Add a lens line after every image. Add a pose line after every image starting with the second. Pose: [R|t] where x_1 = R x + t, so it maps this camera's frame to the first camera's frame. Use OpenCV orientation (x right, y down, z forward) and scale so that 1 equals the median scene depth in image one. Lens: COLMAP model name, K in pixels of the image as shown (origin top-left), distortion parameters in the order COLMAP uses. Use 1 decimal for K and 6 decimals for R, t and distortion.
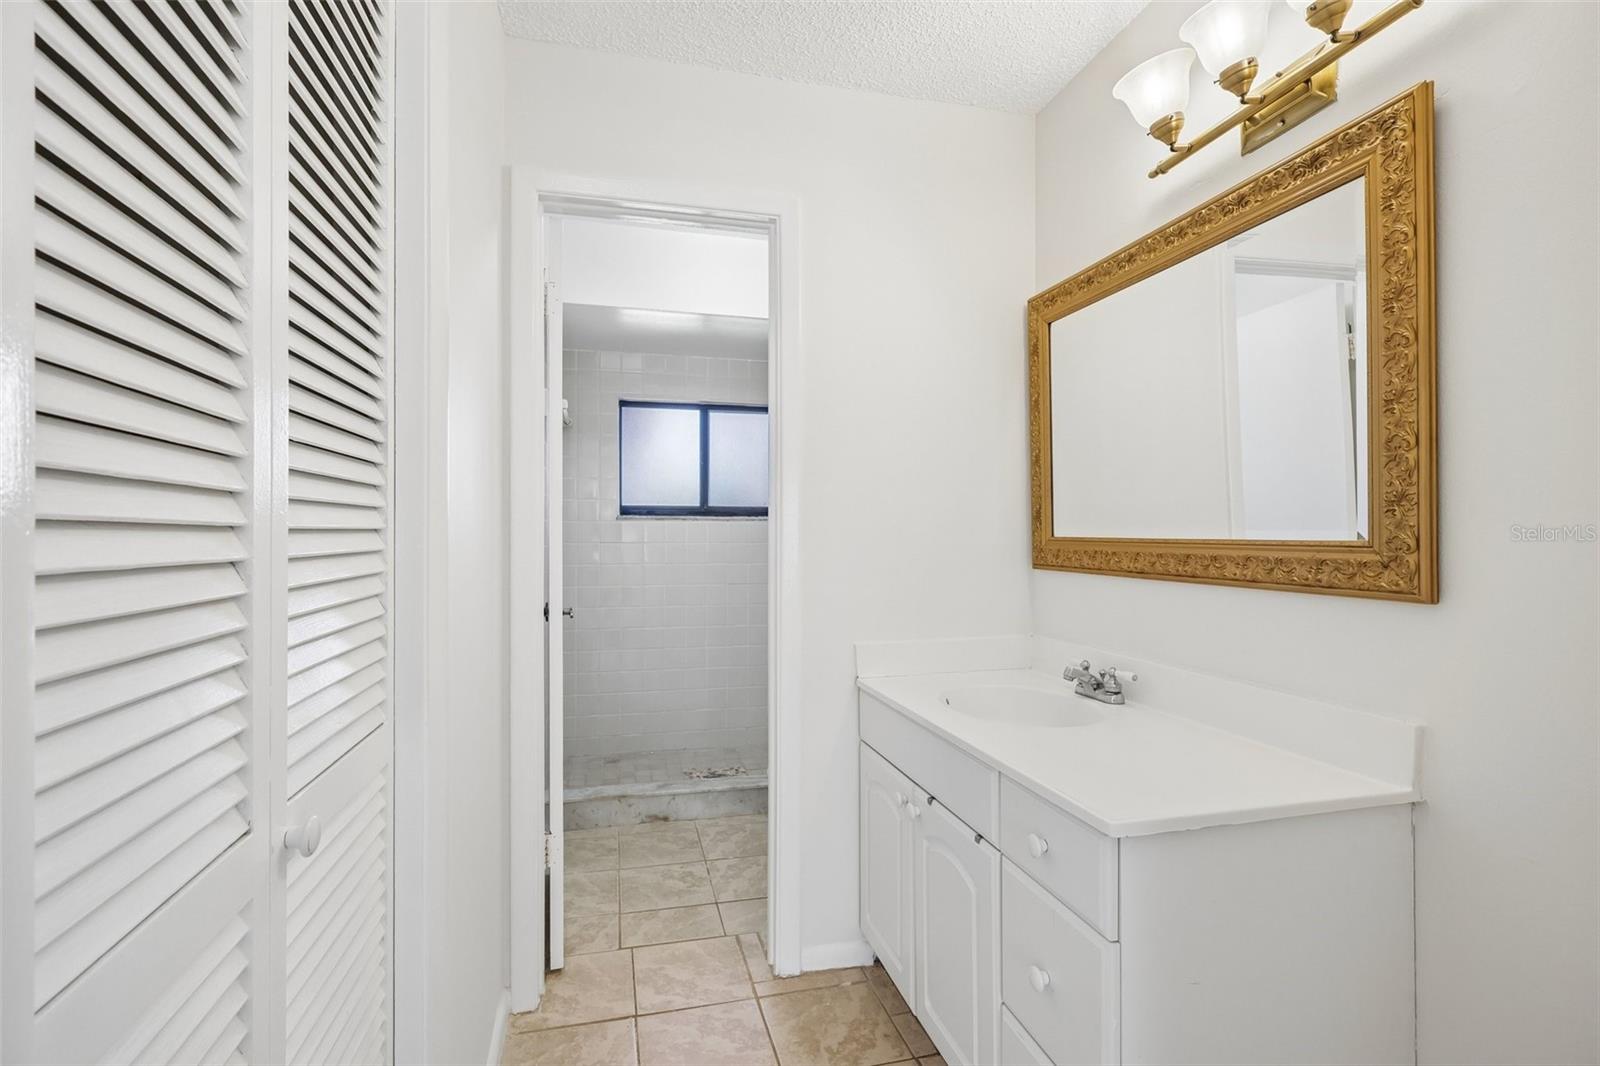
lens RADIAL K [[742.1, 0, 798.2], [0, 742.1, 531.8], [0, 0, 1]] dist [-0.002822, 0.001017]
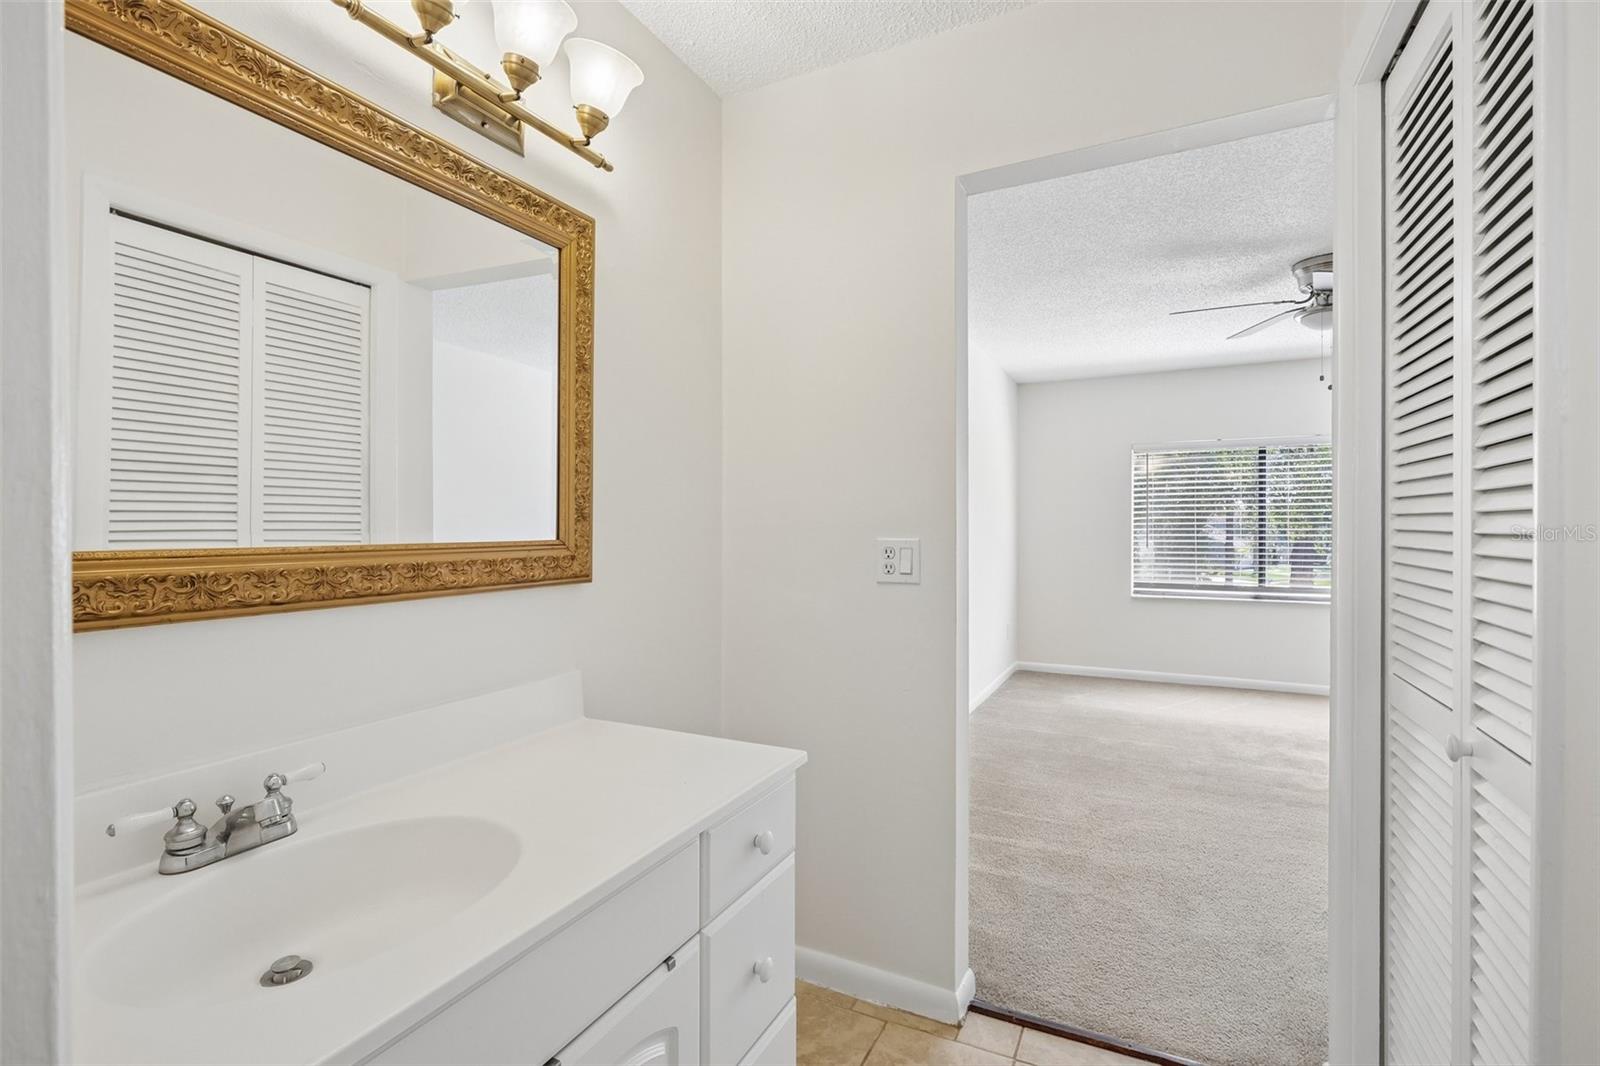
lens RADIAL K [[742.1, 0, 798.2], [0, 742.1, 531.8], [0, 0, 1]] dist [-0.002822, 0.001017]
pose [[-0.754821, -0.012817, 0.655805, -0.350864], [-0.008383, 0.999916, 0.009893, -0.016684], [-0.655877, 0.001970, -0.754865, 1.570120]]
